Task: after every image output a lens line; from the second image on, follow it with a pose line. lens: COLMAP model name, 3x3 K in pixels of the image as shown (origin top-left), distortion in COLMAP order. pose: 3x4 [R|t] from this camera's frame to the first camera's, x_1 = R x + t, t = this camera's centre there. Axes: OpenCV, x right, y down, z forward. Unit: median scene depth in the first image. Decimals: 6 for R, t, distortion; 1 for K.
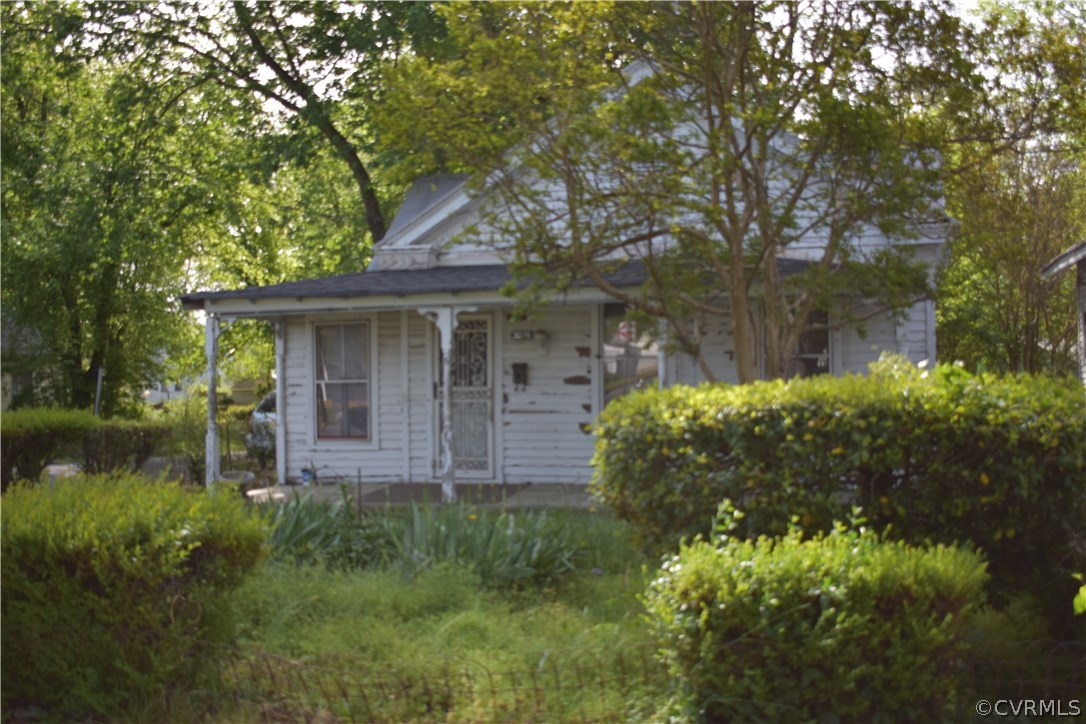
lens RADIAL K [[1241.5, 0, 543.7], [0, 1241.5, 362.5], [0, 0, 1]] dist [0.013509, 0.000000]
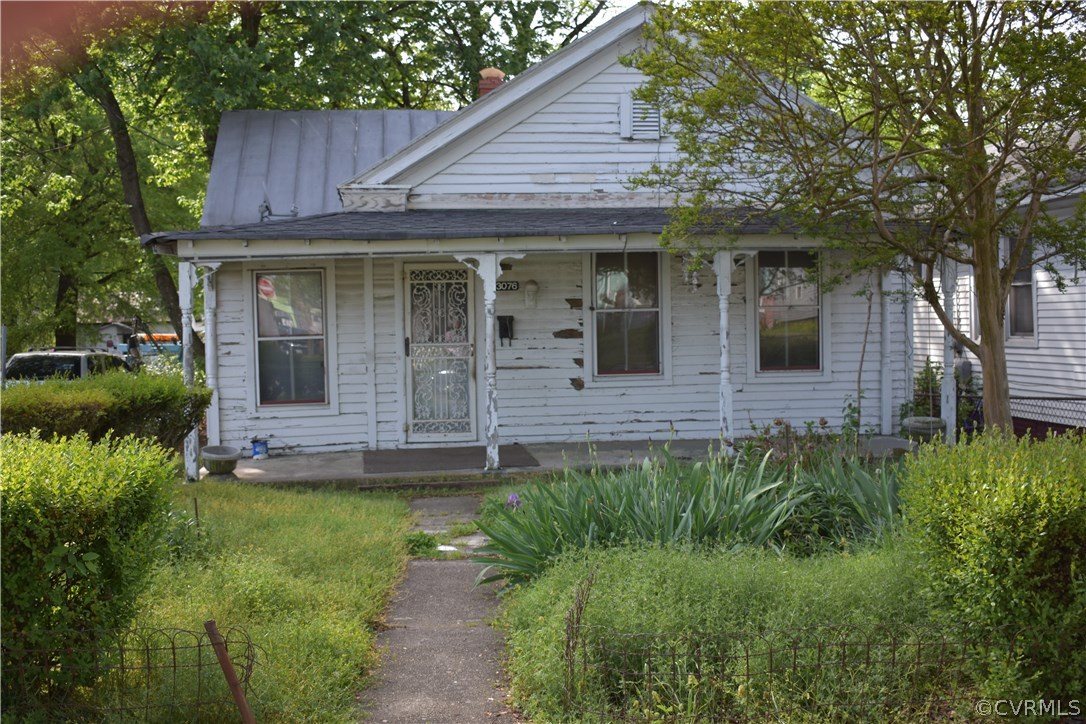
lens RADIAL K [[1241.5, 0, 543.2], [0, 1241.5, 361.0], [0, 0, 1]] dist [0.013509, 0.000000]
pose [[0.919272, -0.018286, 0.393197, -0.355764], [0.006775, 0.999507, 0.030643, 0.005800], [-0.393564, -0.025506, 0.918944, 0.129386]]
